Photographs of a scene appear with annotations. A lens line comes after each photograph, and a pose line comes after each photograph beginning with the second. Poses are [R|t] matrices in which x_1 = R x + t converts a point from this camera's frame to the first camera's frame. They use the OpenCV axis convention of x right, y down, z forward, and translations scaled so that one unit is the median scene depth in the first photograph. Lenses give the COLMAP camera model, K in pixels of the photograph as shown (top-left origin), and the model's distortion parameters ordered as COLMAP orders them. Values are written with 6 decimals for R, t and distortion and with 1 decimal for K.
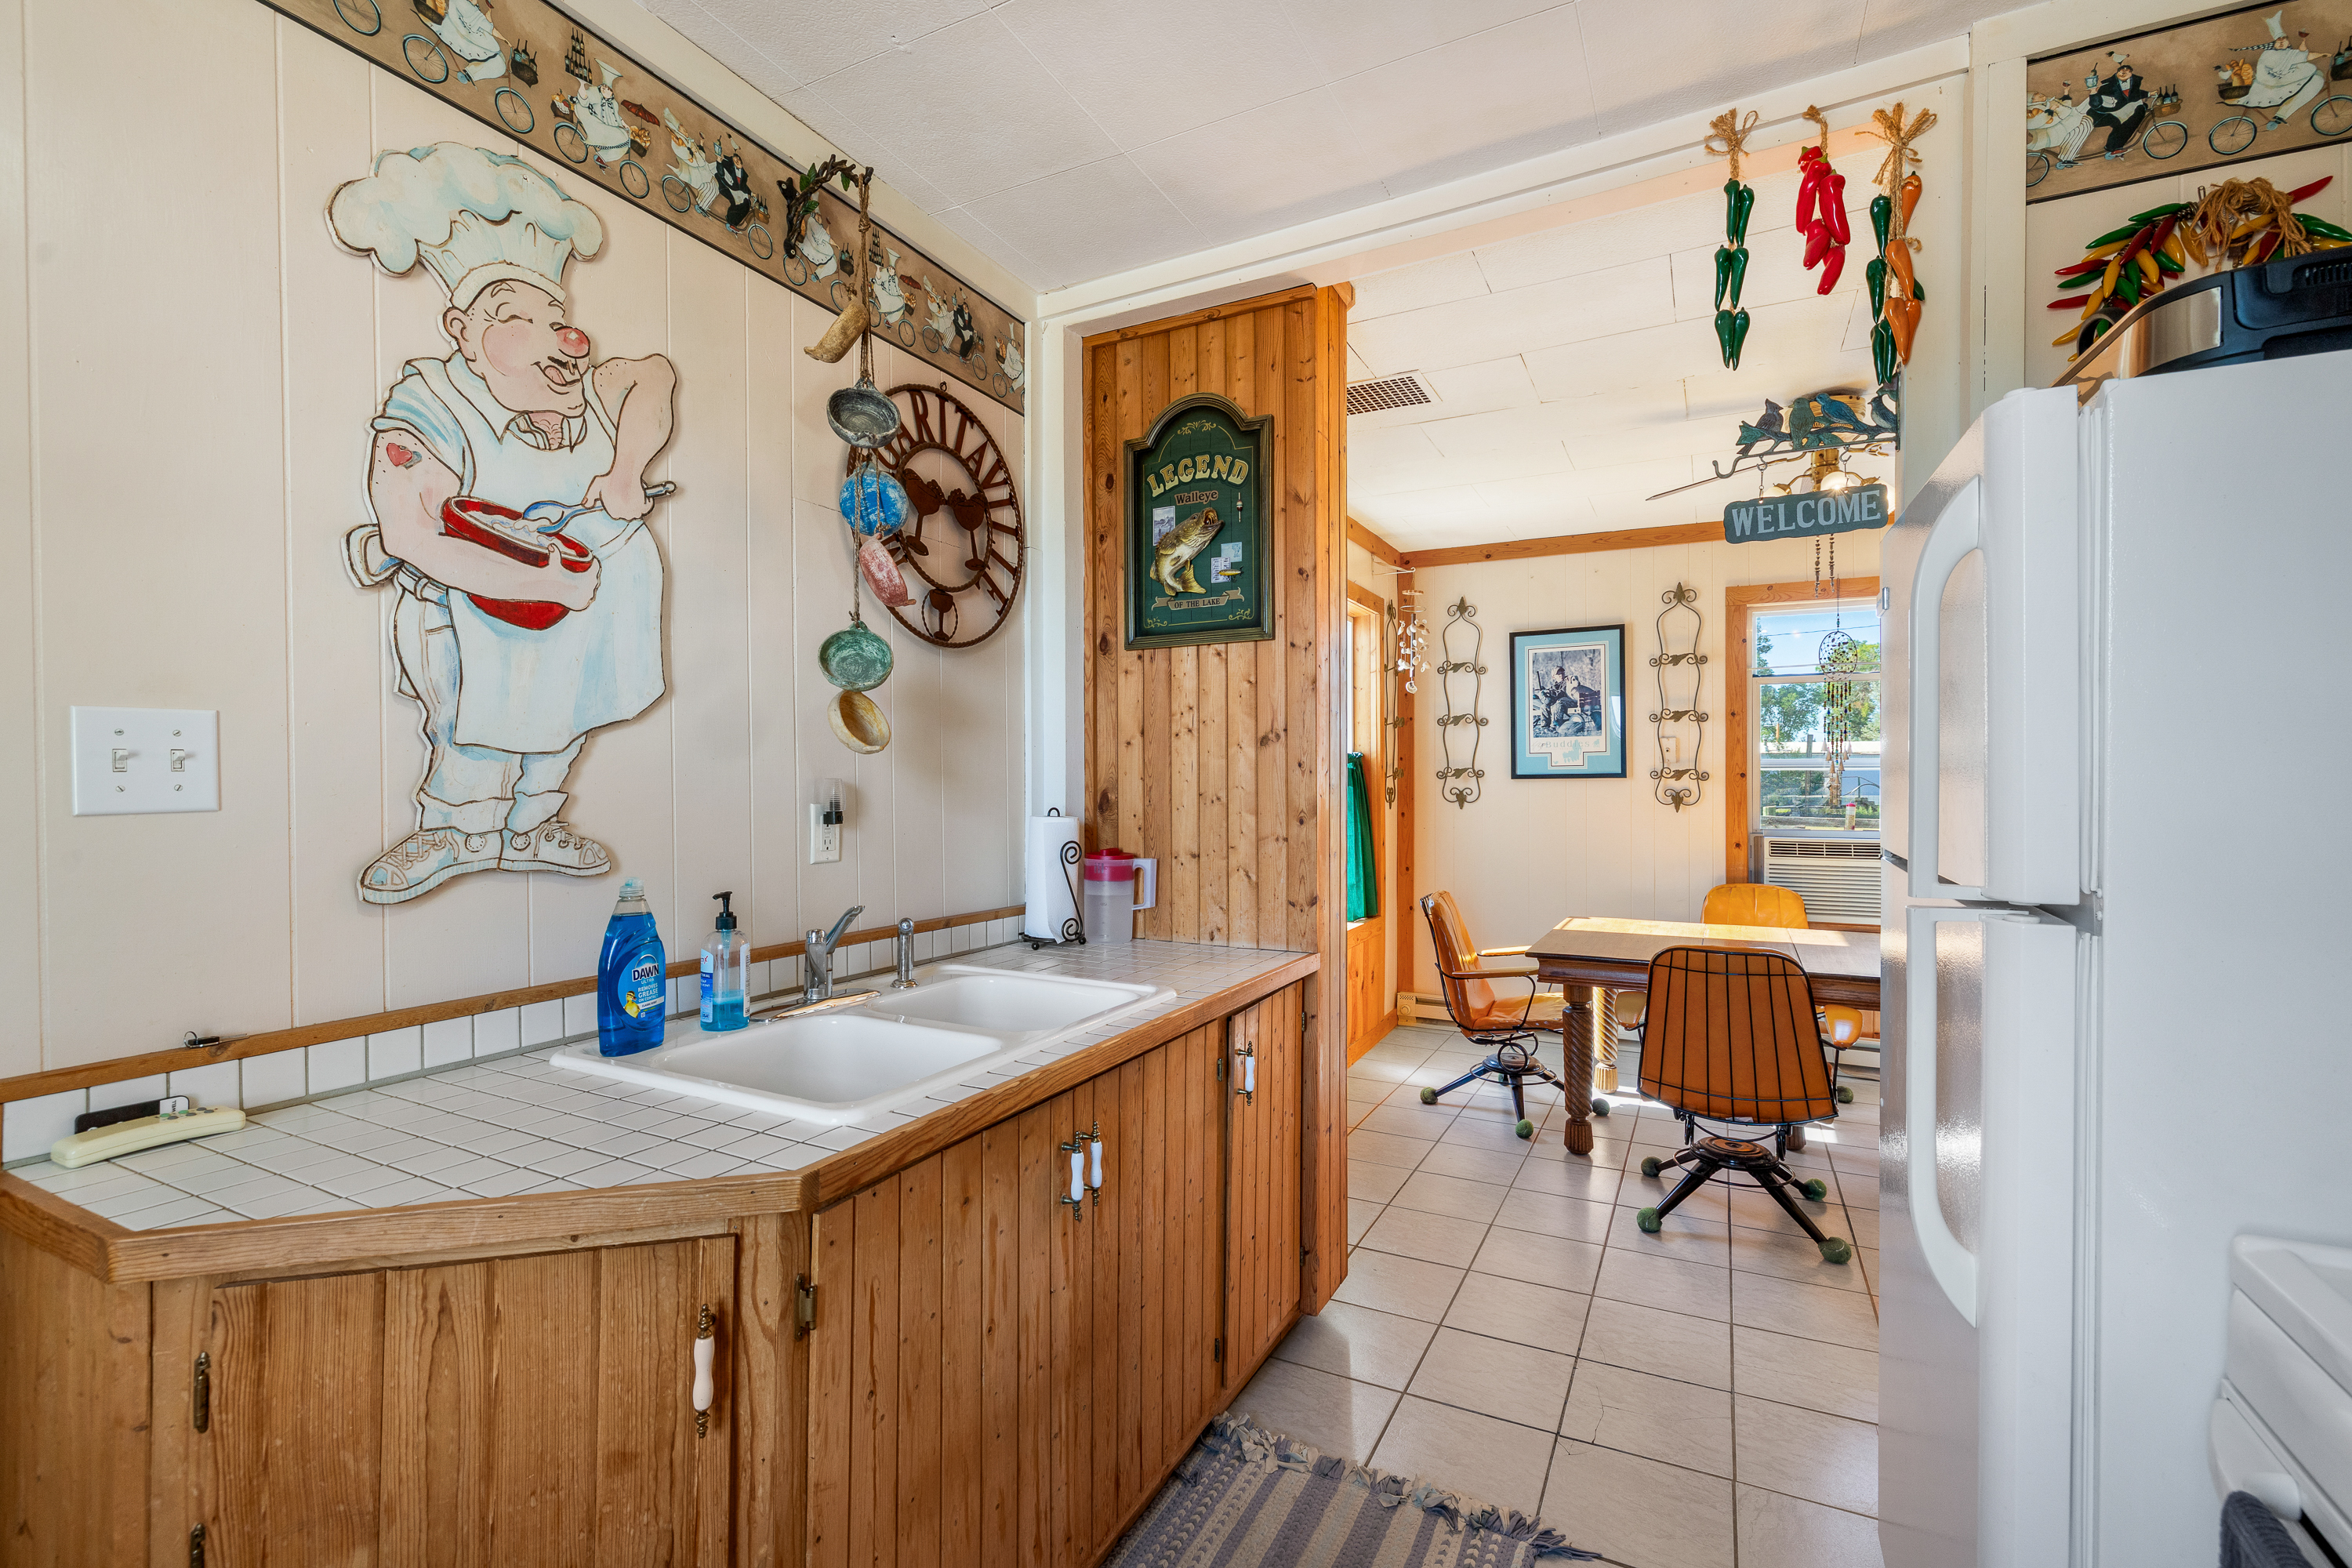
lens RADIAL K [[1034.7, 0, 1176.0], [0, 1034.7, 784.0], [0, 0, 1]] dist [-0.001036, 0.000044]
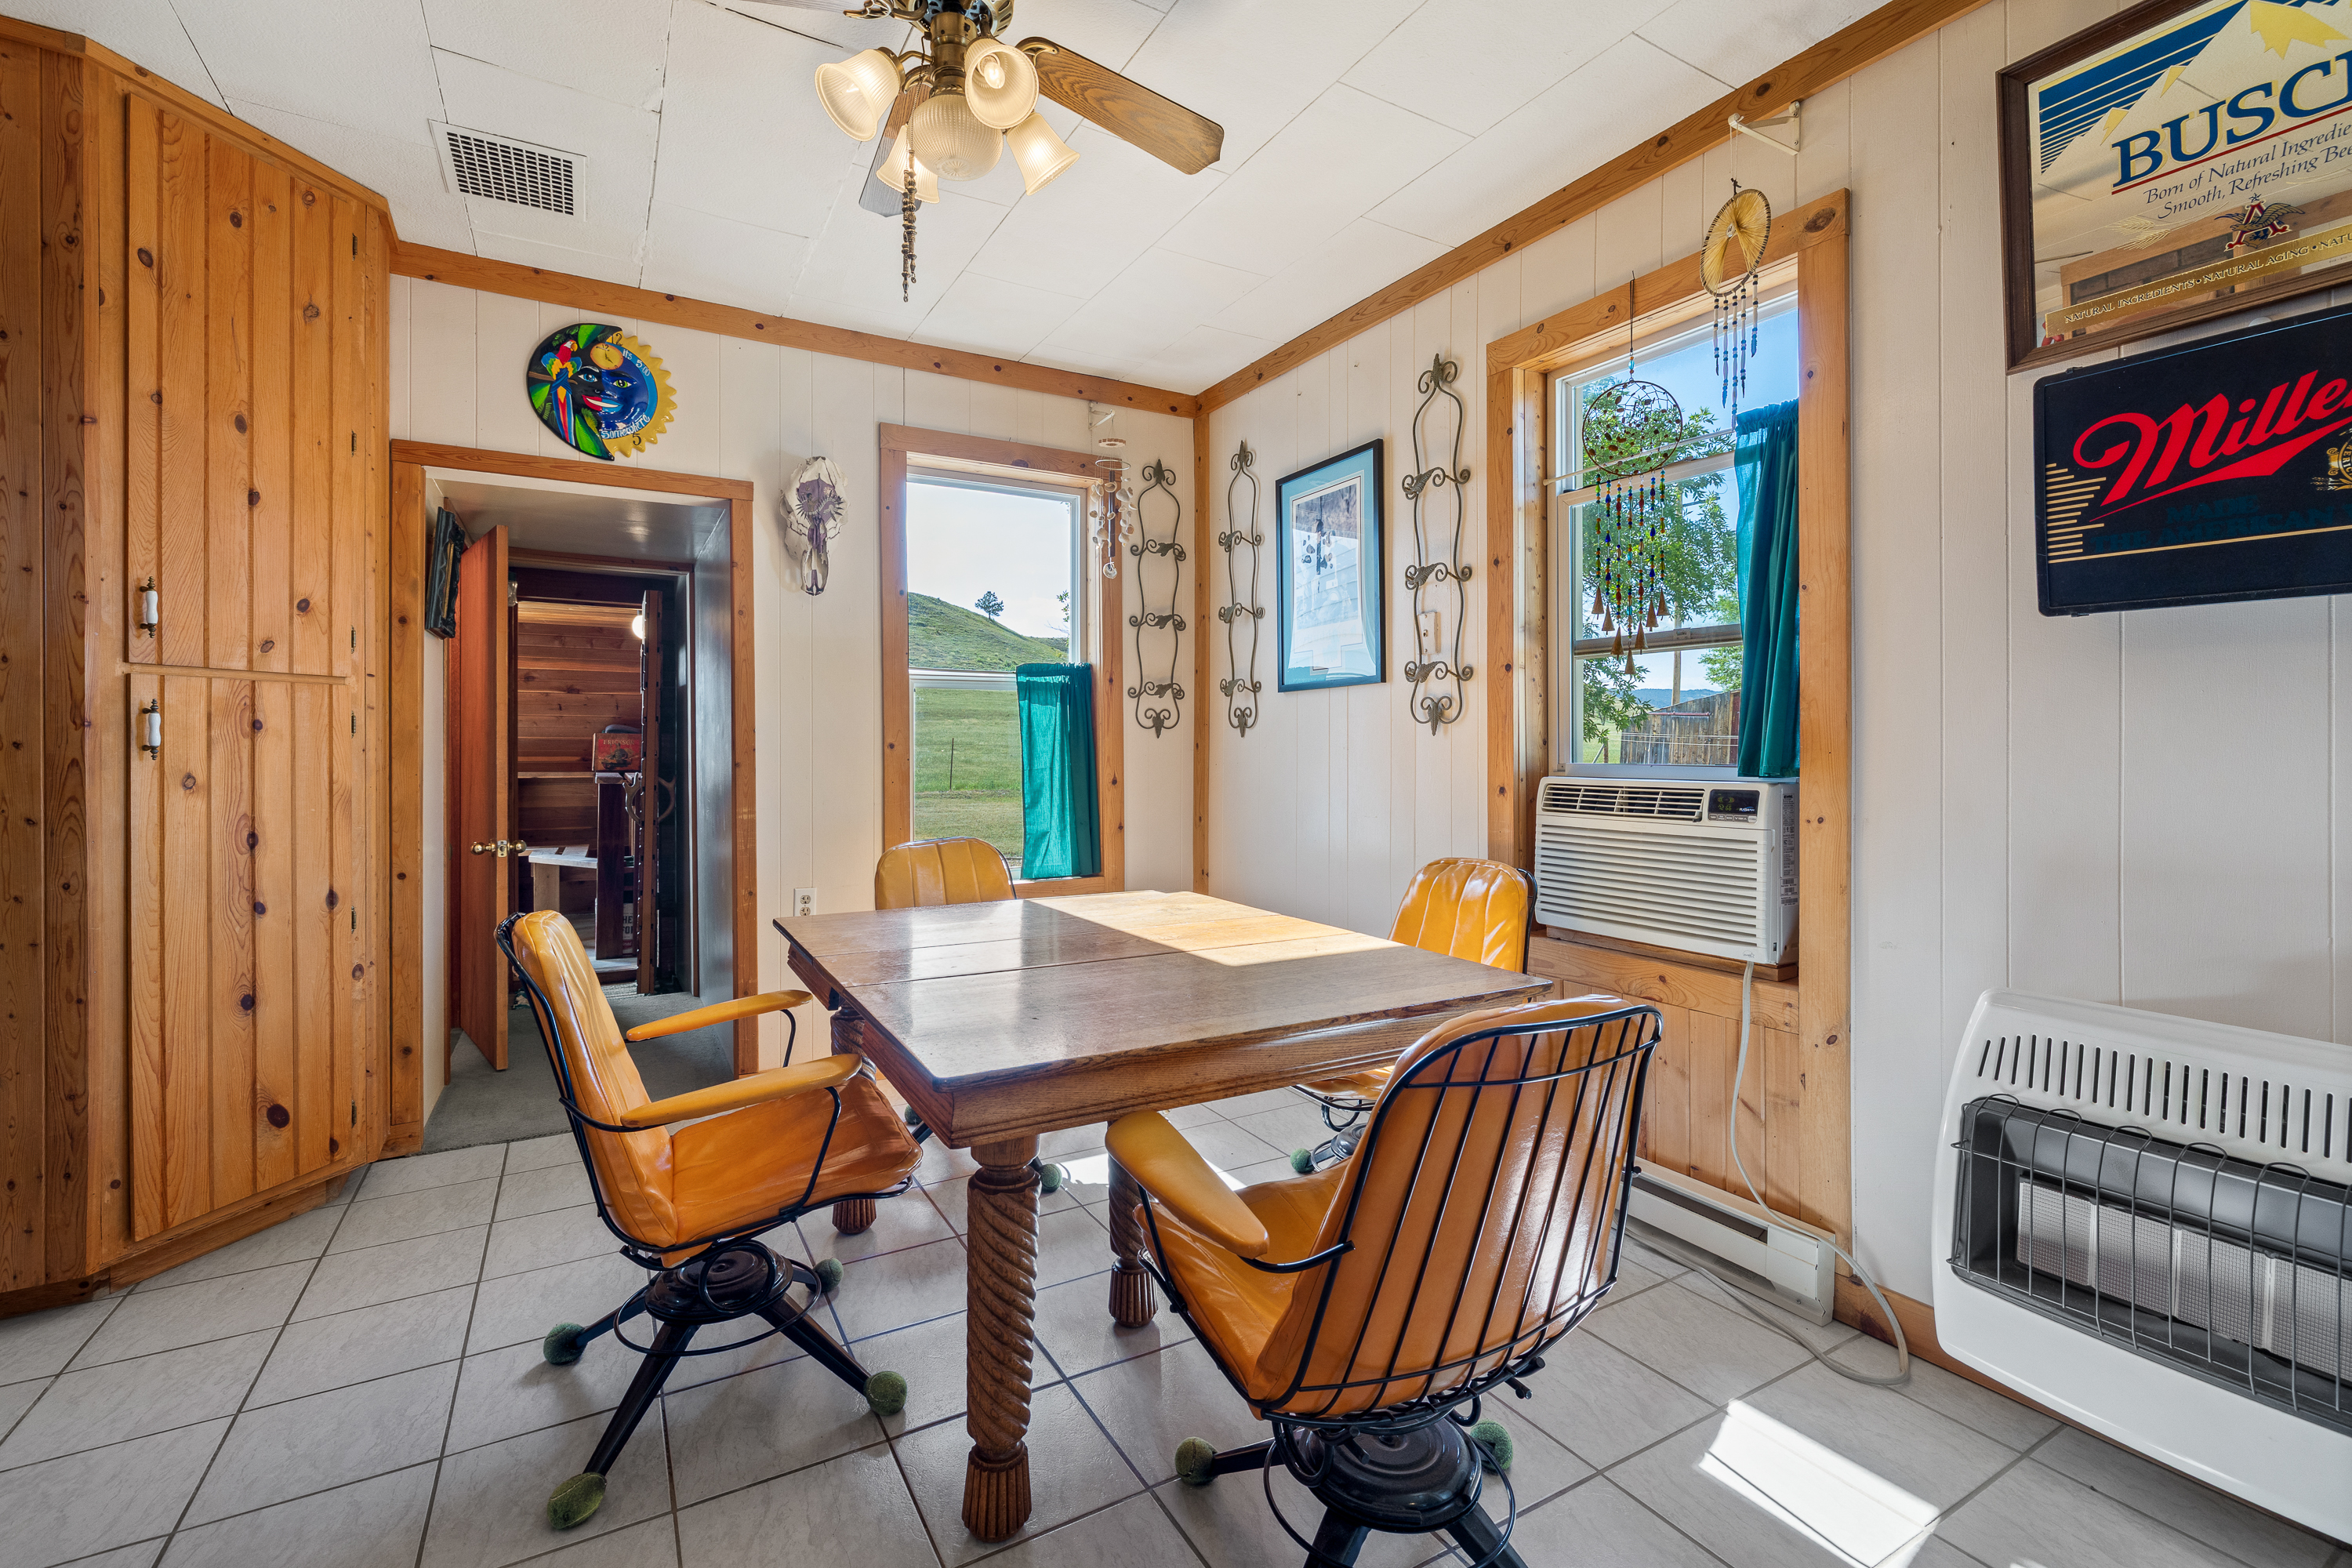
lens RADIAL K [[1025.2, 0, 1187.4], [0, 1025.2, 754.0], [0, 0, 1]] dist [-0.003397, 0.000007]
pose [[0.847414, 0.003811, -0.530919, 0.652871], [-0.001725, 0.999989, 0.004424, 0.034677], [0.530930, -0.002833, 0.847411, 0.395460]]
